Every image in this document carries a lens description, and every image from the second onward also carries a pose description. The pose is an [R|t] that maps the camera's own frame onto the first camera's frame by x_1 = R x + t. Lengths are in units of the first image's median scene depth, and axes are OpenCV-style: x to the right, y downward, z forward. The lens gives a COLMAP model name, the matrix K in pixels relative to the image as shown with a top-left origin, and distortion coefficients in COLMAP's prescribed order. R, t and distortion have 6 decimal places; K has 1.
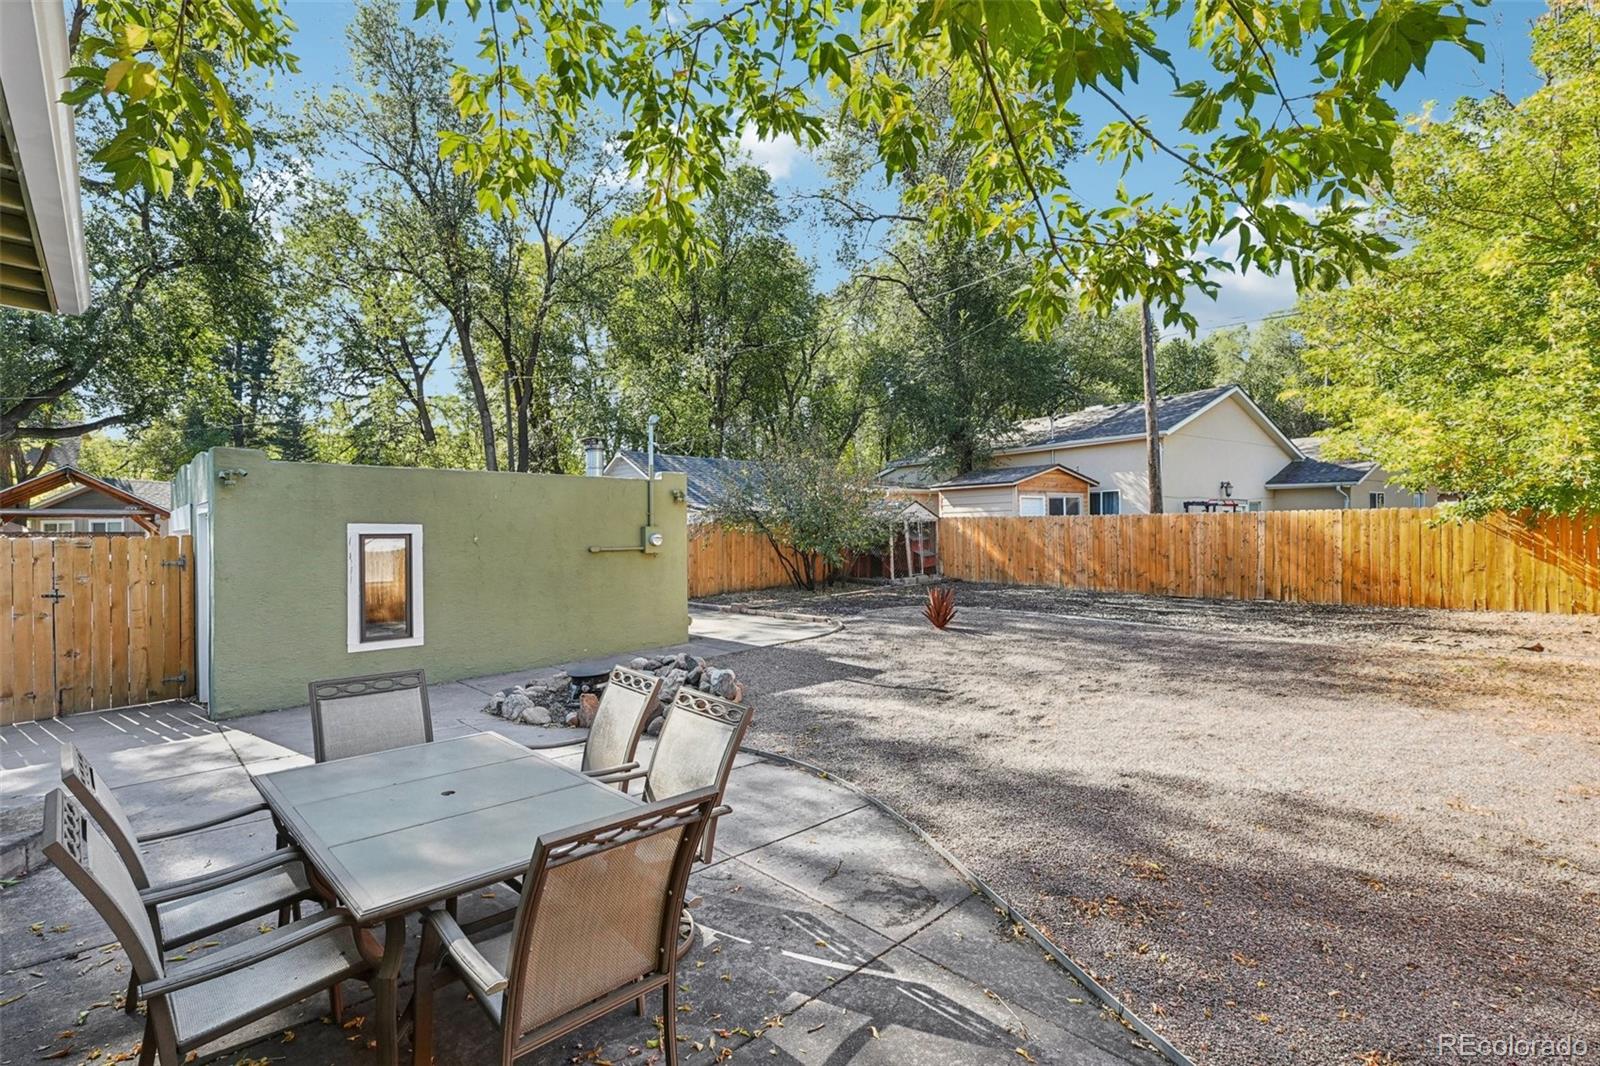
lens RADIAL K [[713.8, 0, 786.9], [0, 713.8, 537.6], [0, 0, 1]] dist [0.000849, 0.000391]
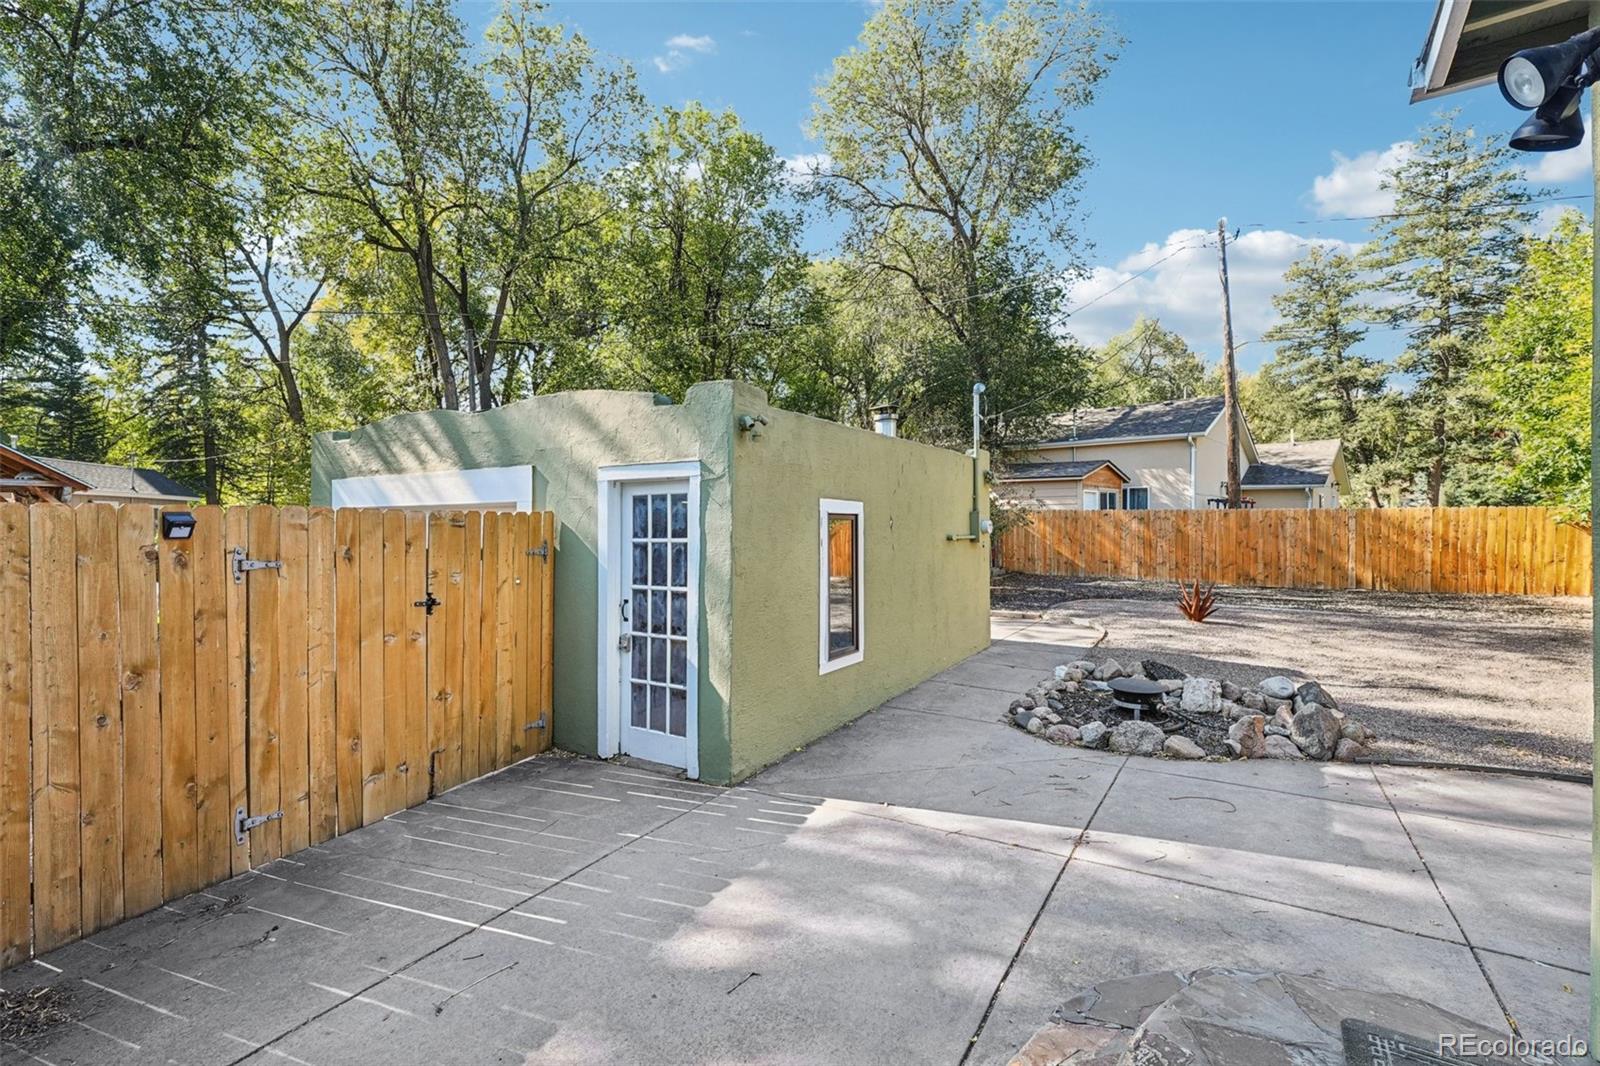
lens RADIAL K [[713.8, 0, 804.2], [0, 713.8, 534.1], [0, 0, 1]] dist [0.000849, 0.000391]
pose [[0.968997, 0.007606, 0.246954, -0.331125], [-0.008178, 0.999966, 0.001288, 0.006917], [-0.246936, -0.003268, 0.969026, 0.123198]]
